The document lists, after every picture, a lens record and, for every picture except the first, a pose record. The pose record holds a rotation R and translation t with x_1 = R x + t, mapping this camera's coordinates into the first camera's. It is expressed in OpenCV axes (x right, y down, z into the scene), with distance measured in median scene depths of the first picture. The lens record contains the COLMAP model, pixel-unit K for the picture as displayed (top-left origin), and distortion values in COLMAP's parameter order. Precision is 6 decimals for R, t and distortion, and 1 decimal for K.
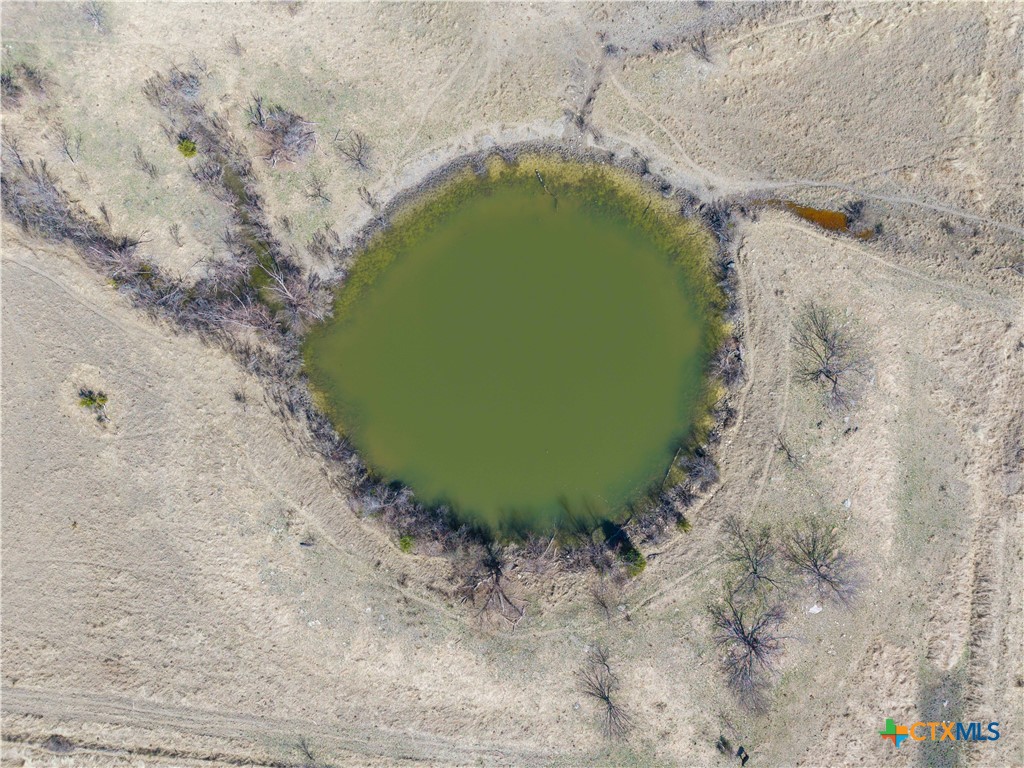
lens RADIAL K [[689.6, 0, 507.4], [0, 689.6, 388.0], [0, 0, 1]] dist [0.027005, -0.026557]
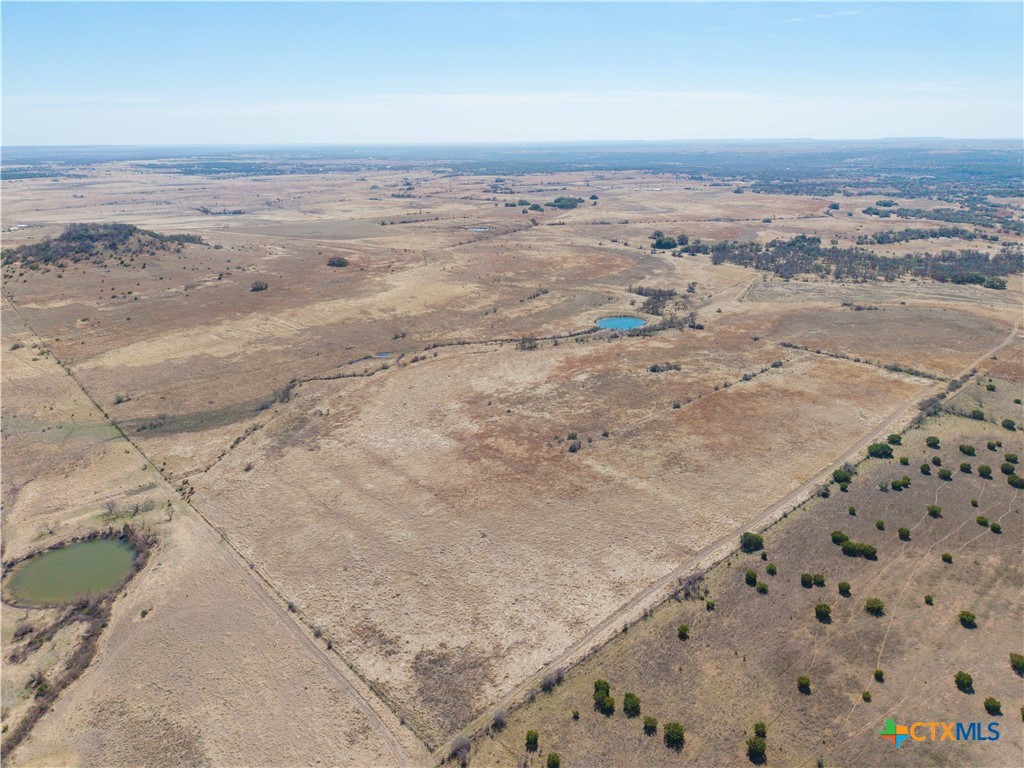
lens RADIAL K [[689.6, 0, 507.4], [0, 689.6, 388.0], [0, 0, 1]] dist [0.027005, -0.026557]
pose [[-0.752251, -0.234192, 0.615851, -3.397323], [0.658808, -0.253877, 0.708179, -0.827377], [-0.009499, 0.938456, 0.345267, -0.992807]]
